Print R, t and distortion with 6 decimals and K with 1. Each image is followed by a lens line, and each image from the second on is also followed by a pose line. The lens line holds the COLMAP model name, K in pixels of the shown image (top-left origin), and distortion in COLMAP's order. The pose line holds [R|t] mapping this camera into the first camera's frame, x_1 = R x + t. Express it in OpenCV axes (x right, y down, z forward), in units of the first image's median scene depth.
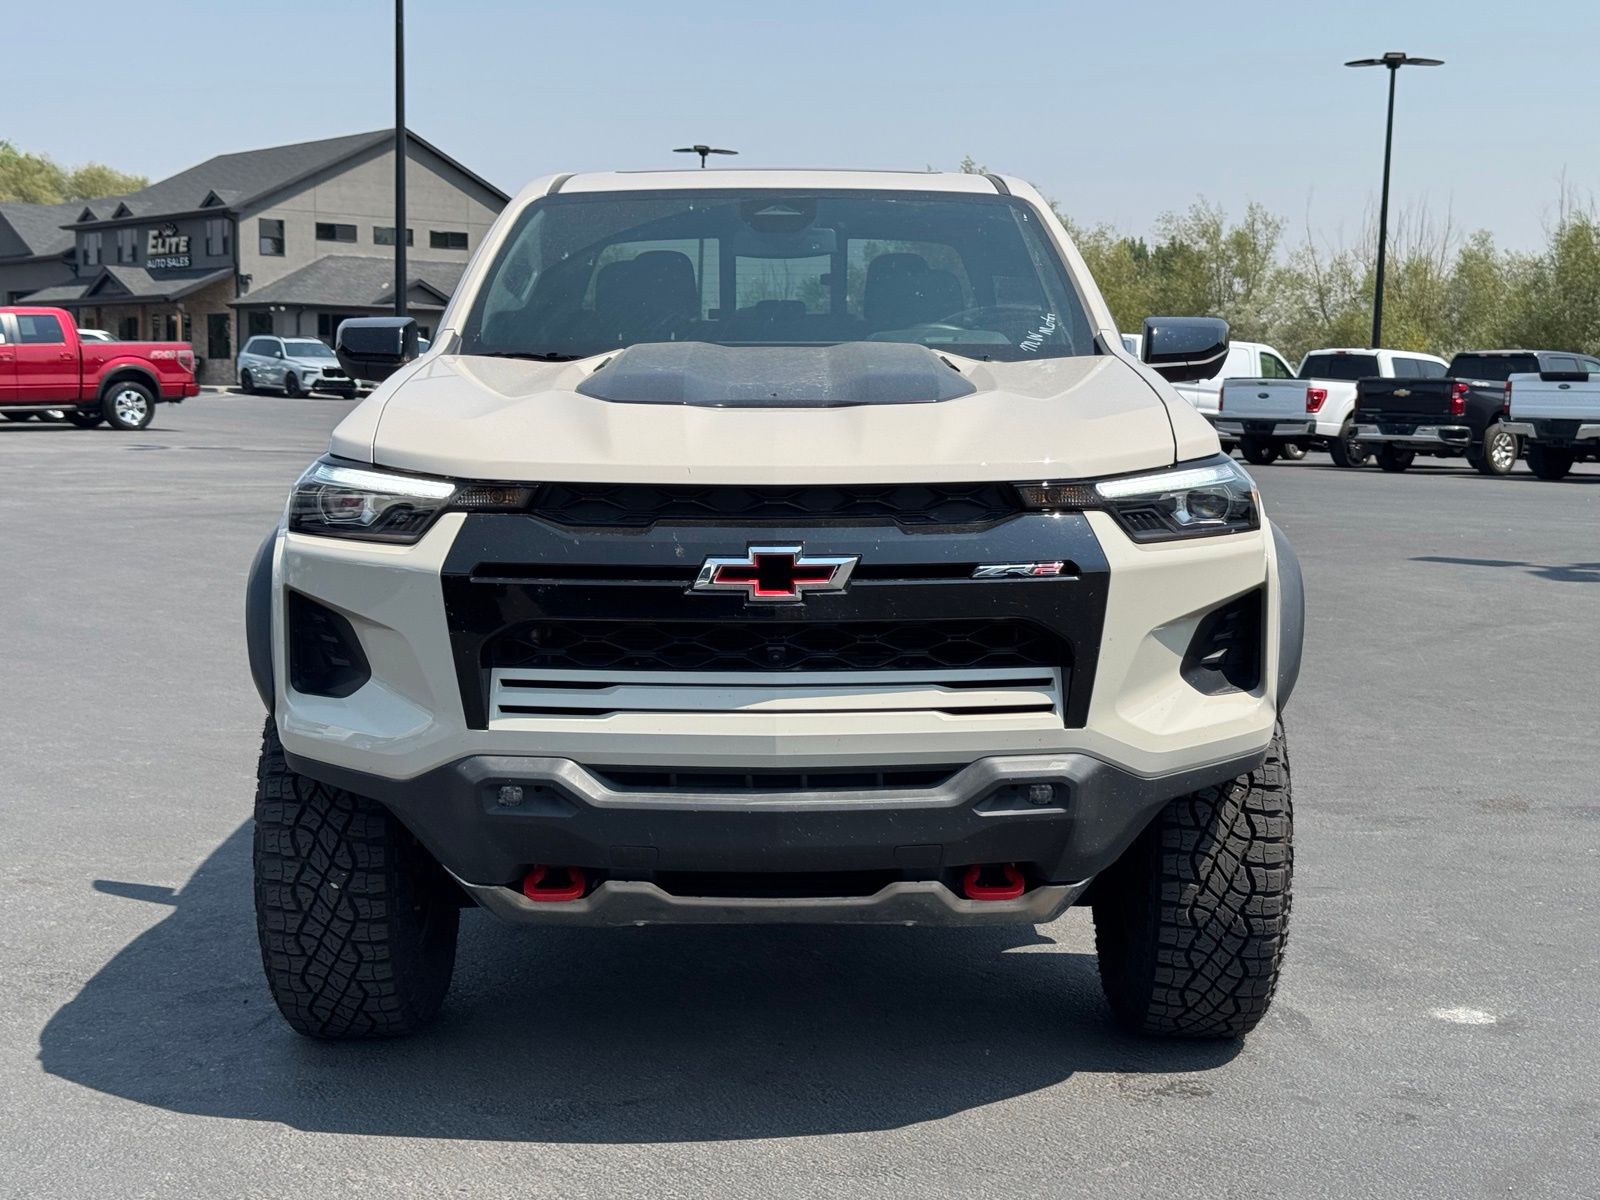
lens RADIAL K [[2332.2, 0, 800.0], [0, 2332.2, 600.0], [0, 0, 1]] dist [0.111570, -0.032767]
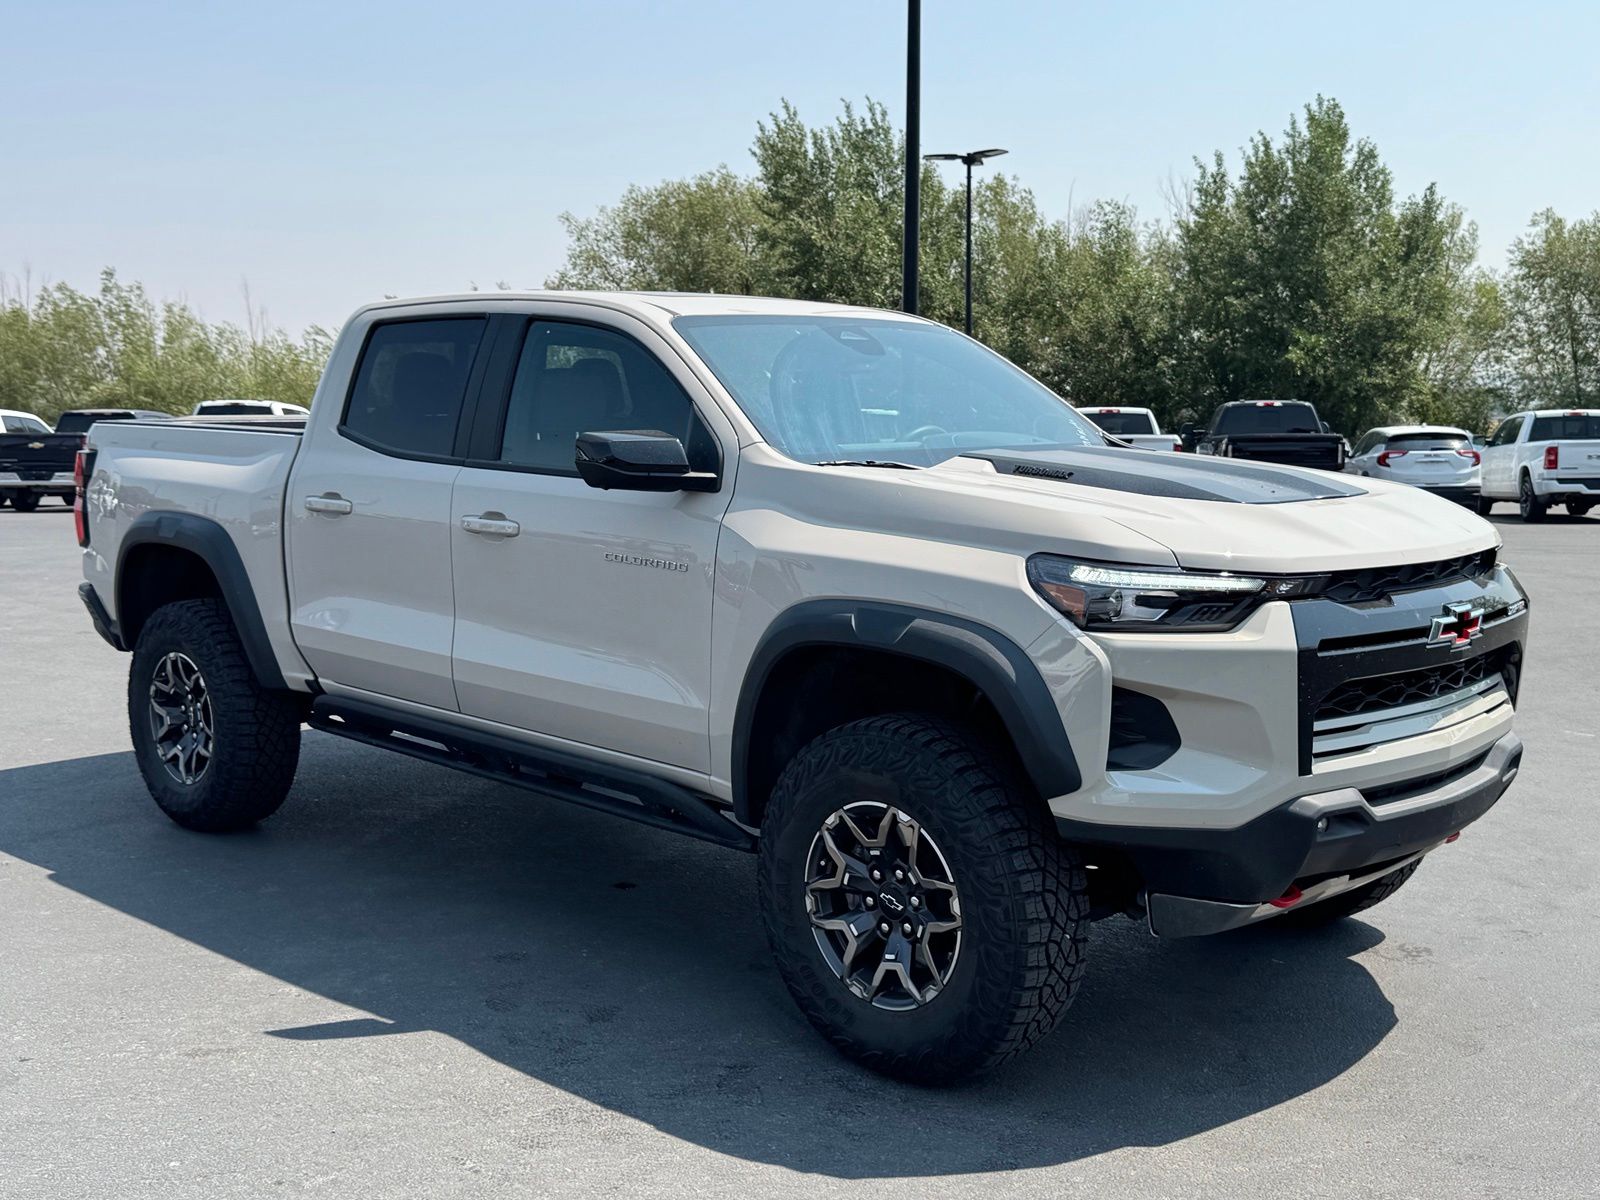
lens RADIAL K [[1788.3, 0, 800.0], [0, 1788.3, 600.0], [0, 0, 1]] dist [0.113973, -0.009903]
pose [[0.711610, -0.089115, 0.696900, -0.917105], [0.086507, 0.995489, 0.038964, -0.090376], [-0.697229, 0.032560, 0.716109, 0.469159]]
